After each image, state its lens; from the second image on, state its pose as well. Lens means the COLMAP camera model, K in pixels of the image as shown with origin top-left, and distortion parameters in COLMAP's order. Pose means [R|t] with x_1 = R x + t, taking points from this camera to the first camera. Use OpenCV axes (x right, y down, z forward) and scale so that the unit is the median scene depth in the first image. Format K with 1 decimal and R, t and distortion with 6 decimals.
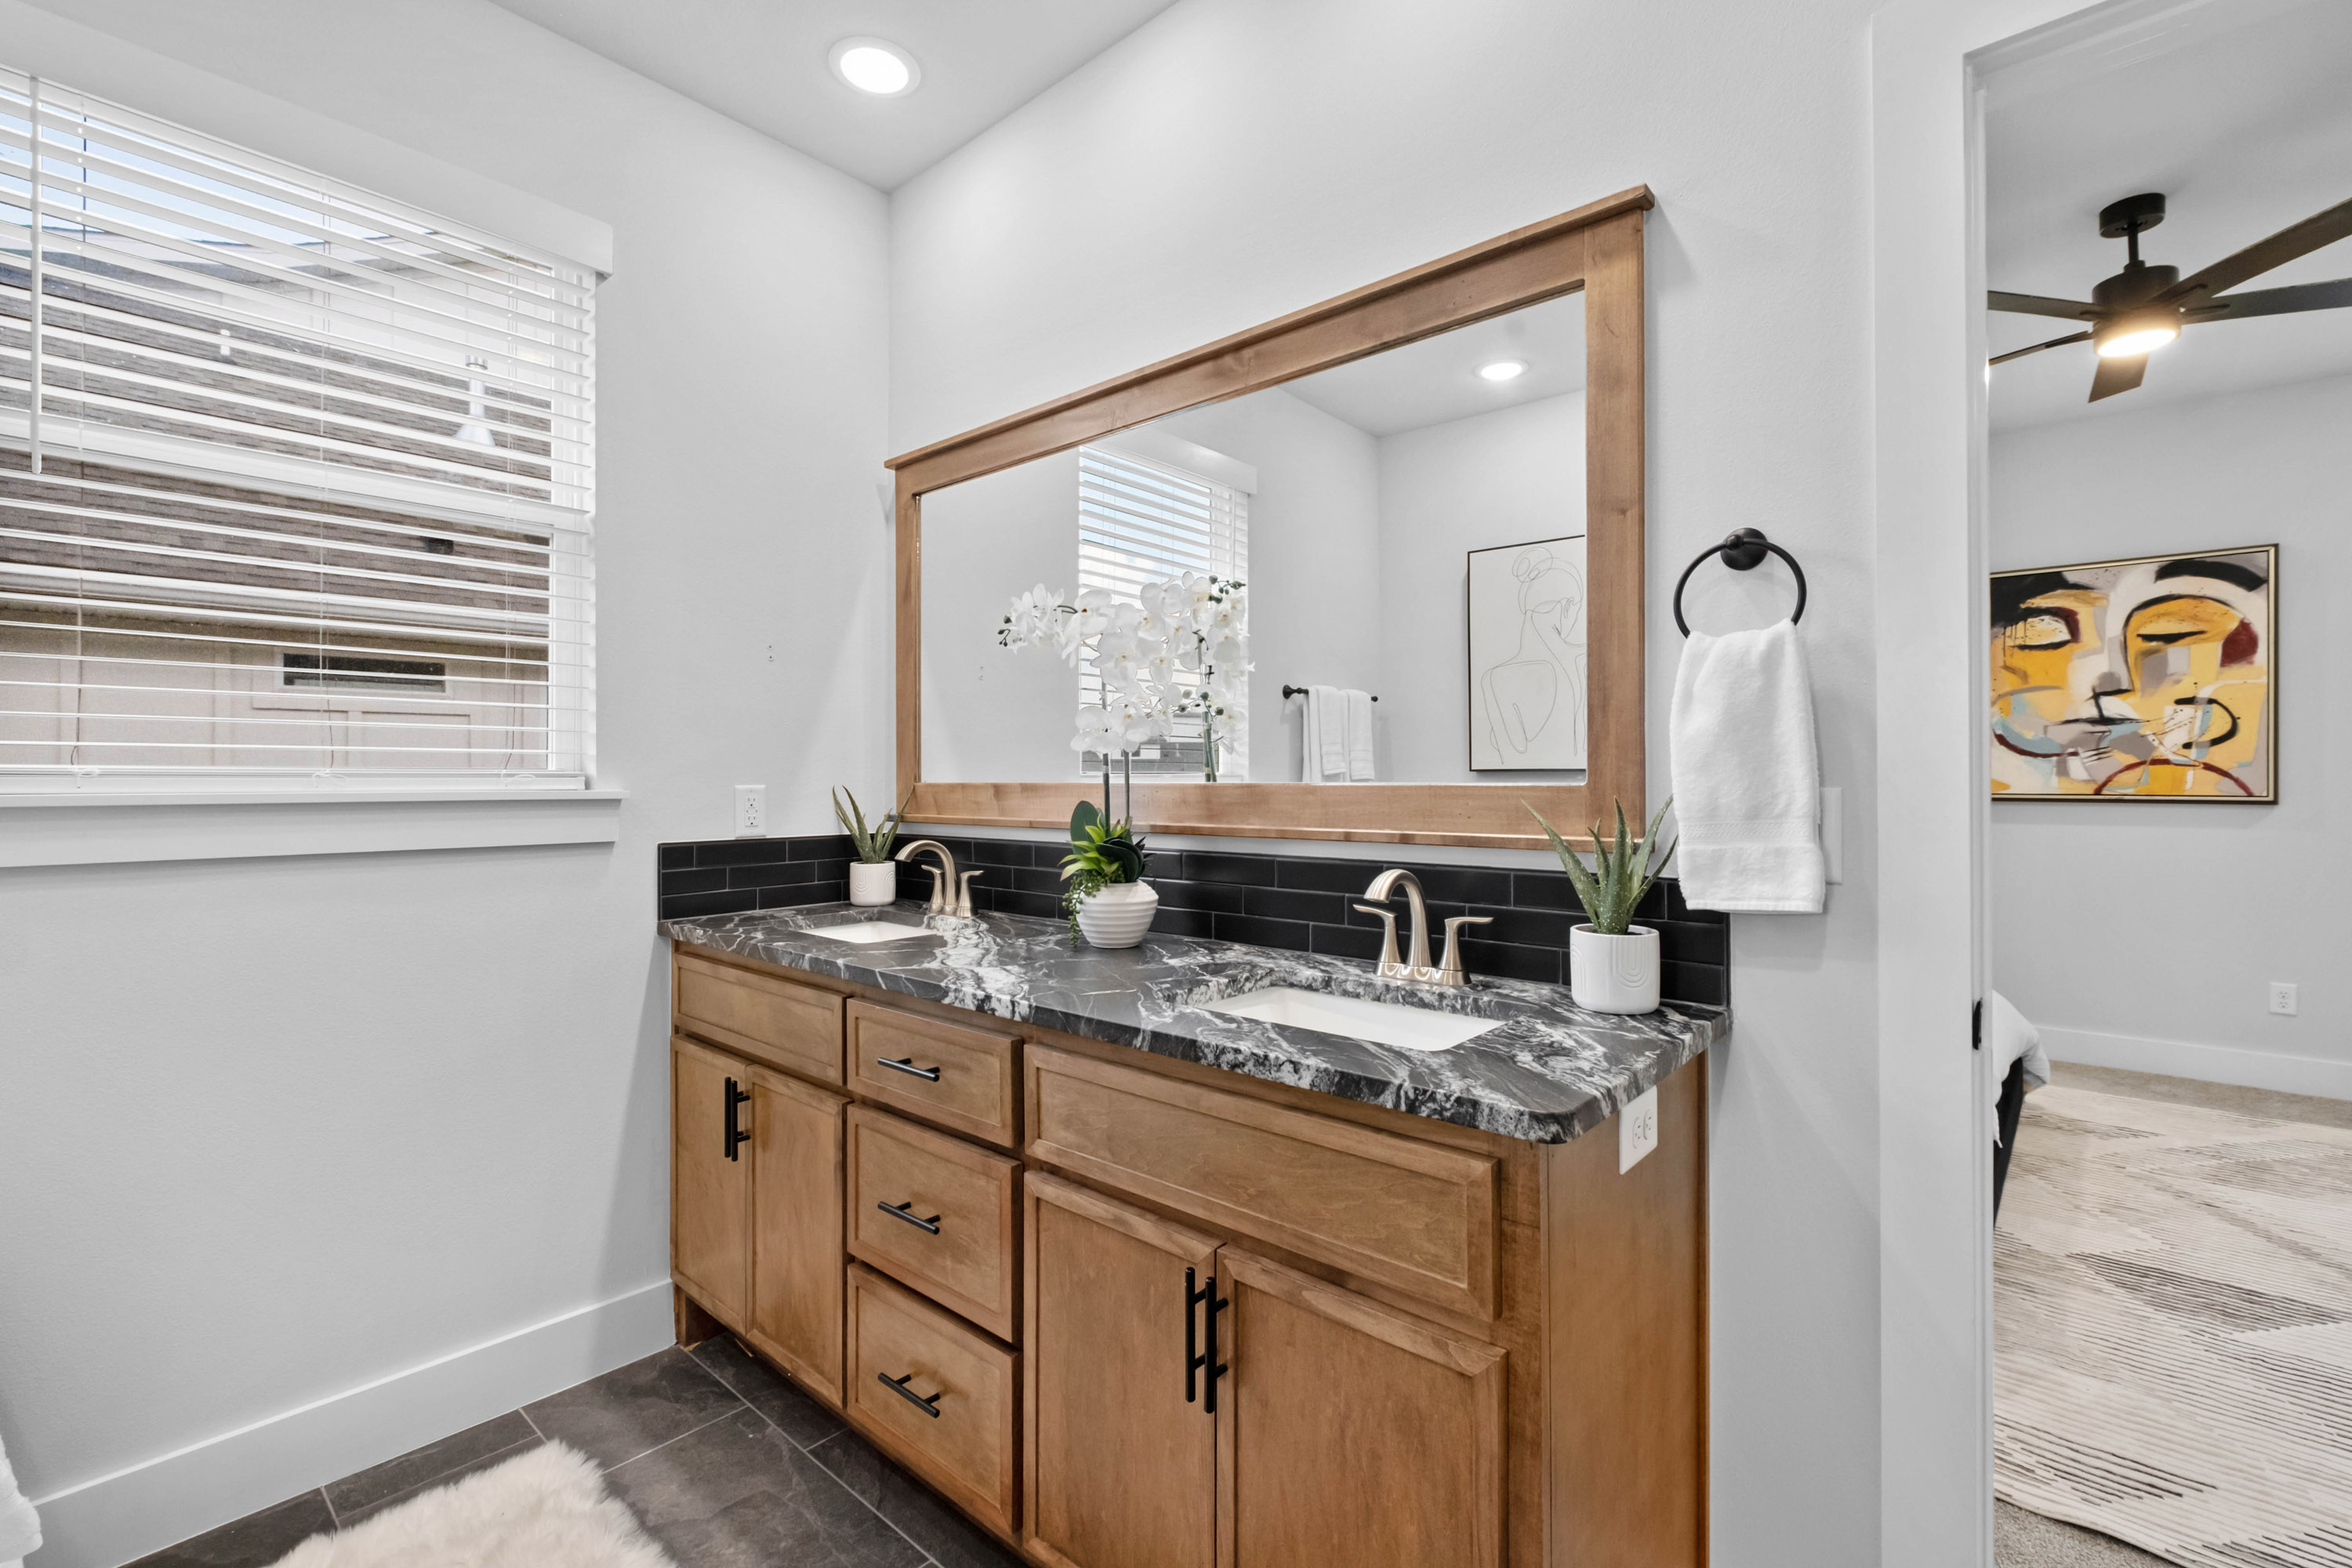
lens RADIAL K [[1017.6, 0, 1184.4], [0, 1017.6, 789.3], [0, 0, 1]] dist [-0.001895, -0.002261]
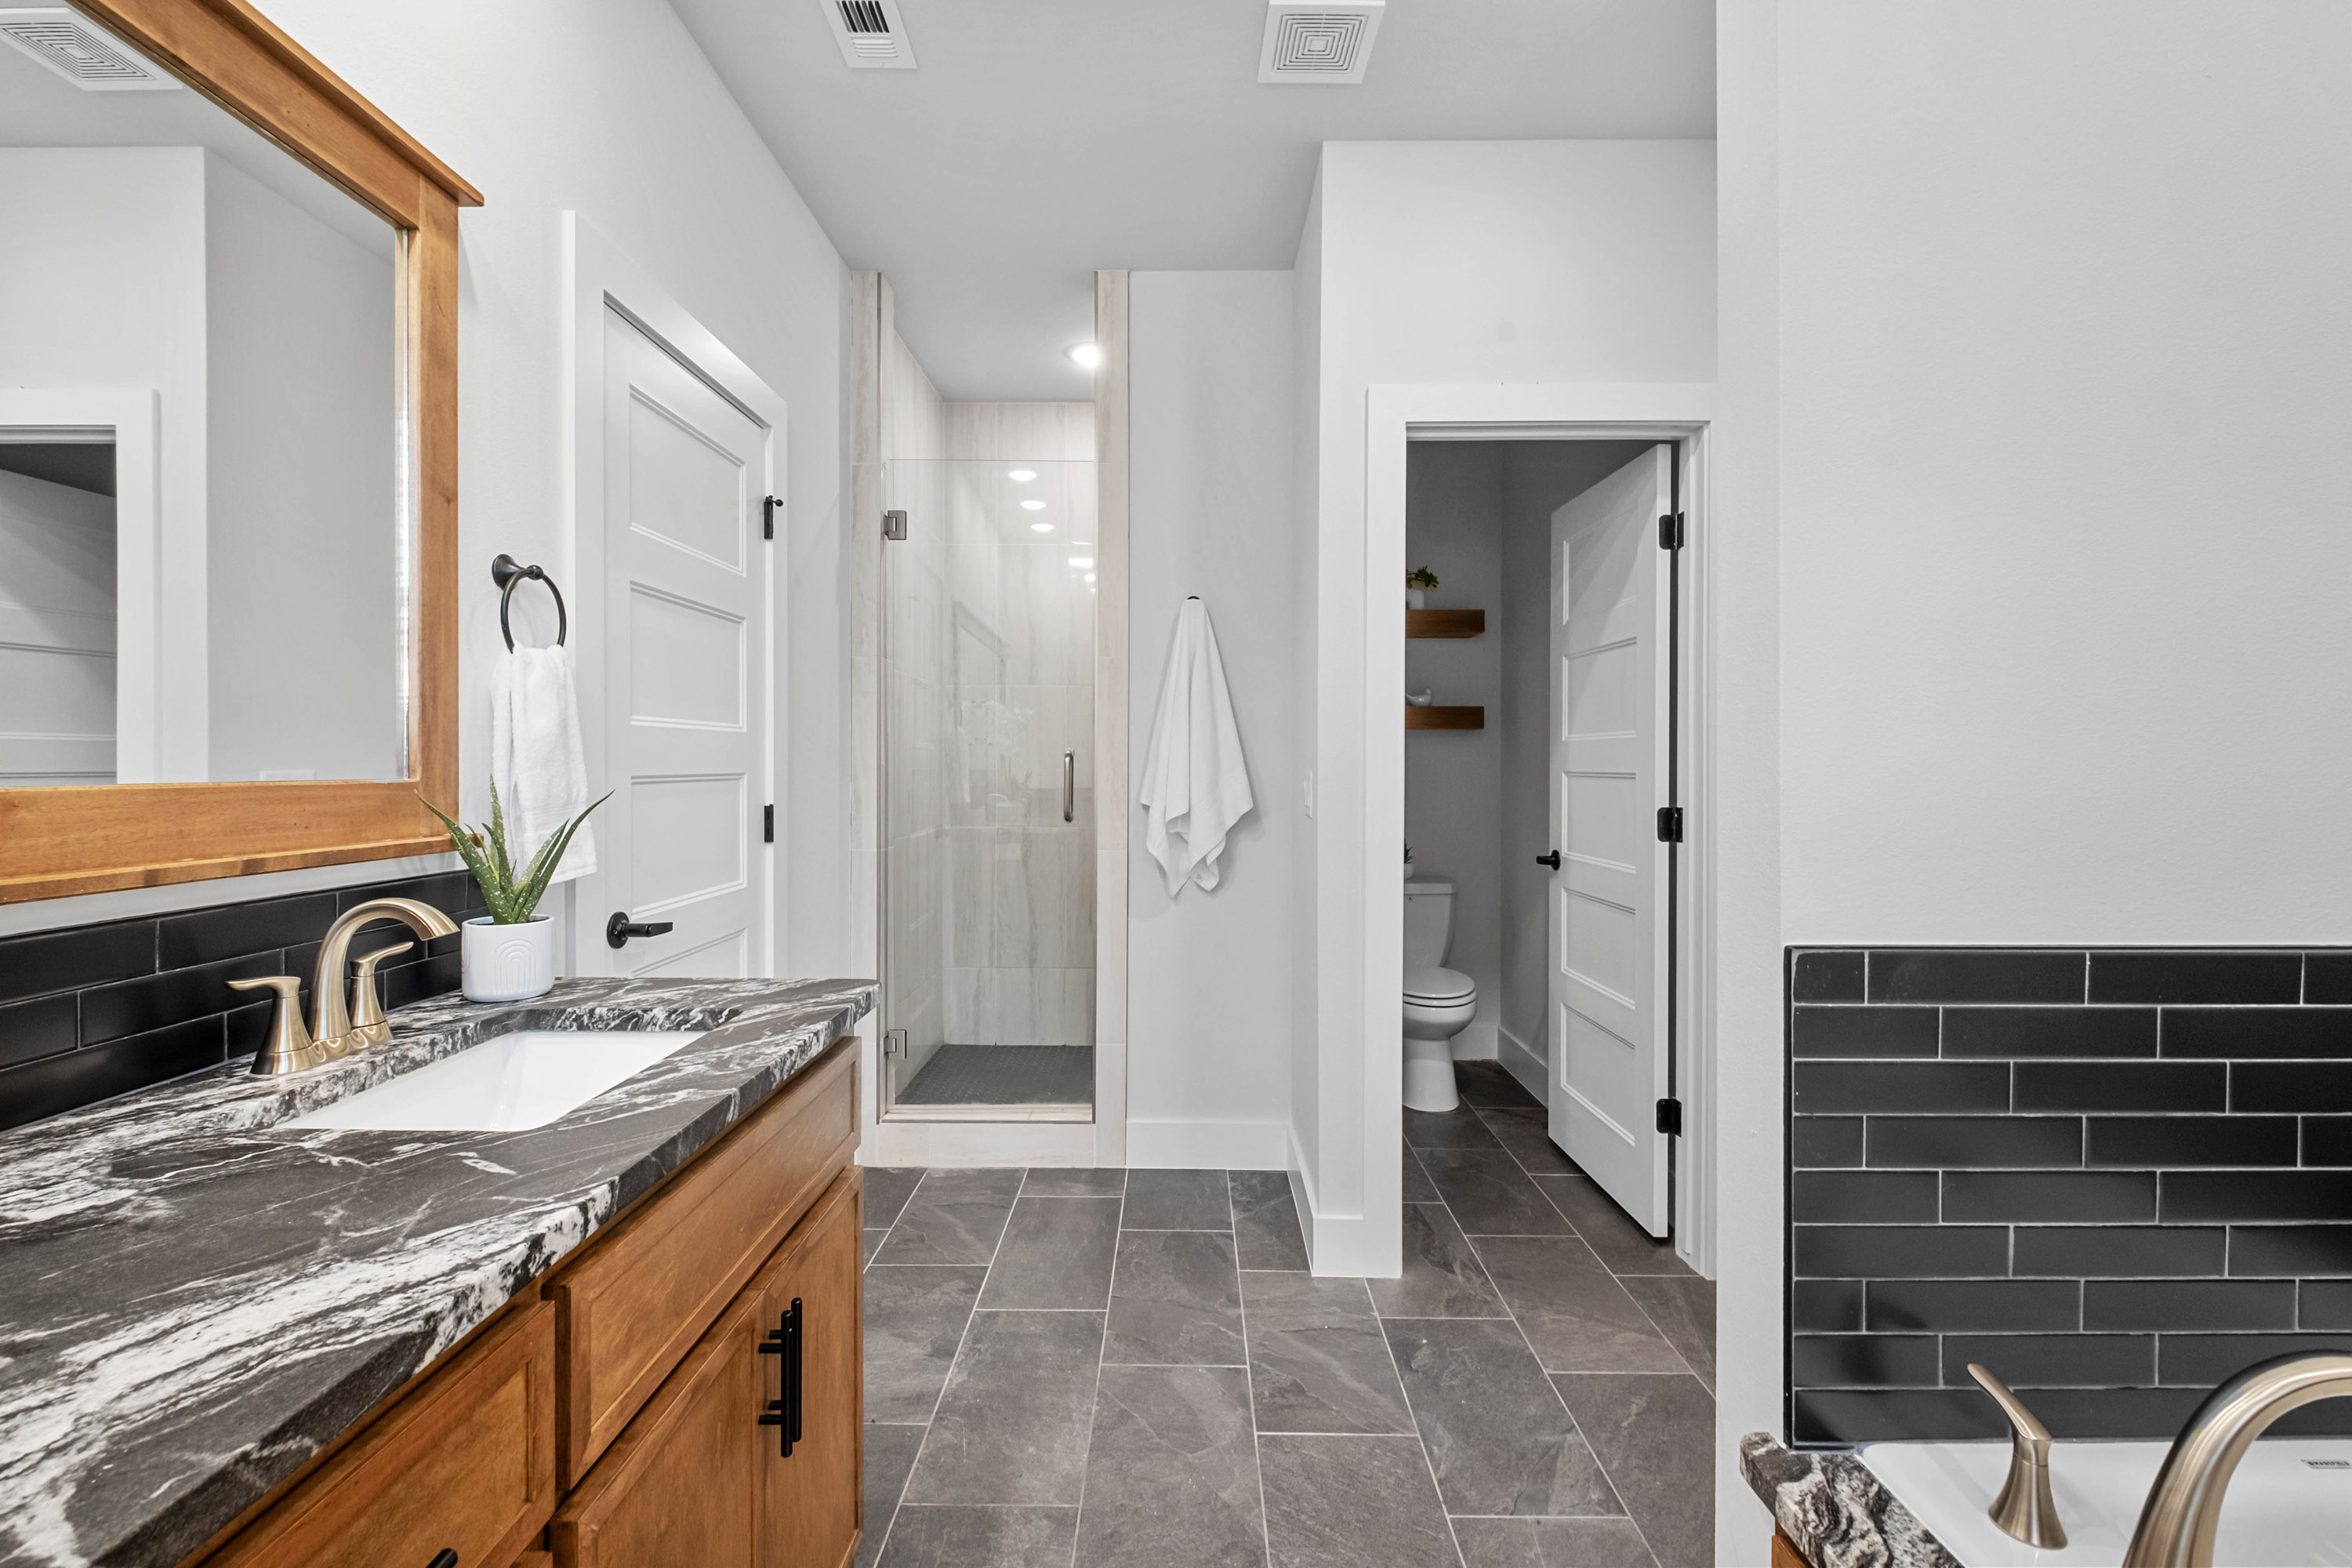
lens RADIAL K [[1017.6, 0, 1188.1], [0, 1017.6, 773.6], [0, 0, 1]] dist [-0.001895, -0.002261]
pose [[-0.665939, -0.006029, 0.745982, -0.697534], [-0.002387, 0.999979, 0.005951, -0.016228], [-0.746002, 0.002182, -0.665940, 1.018718]]
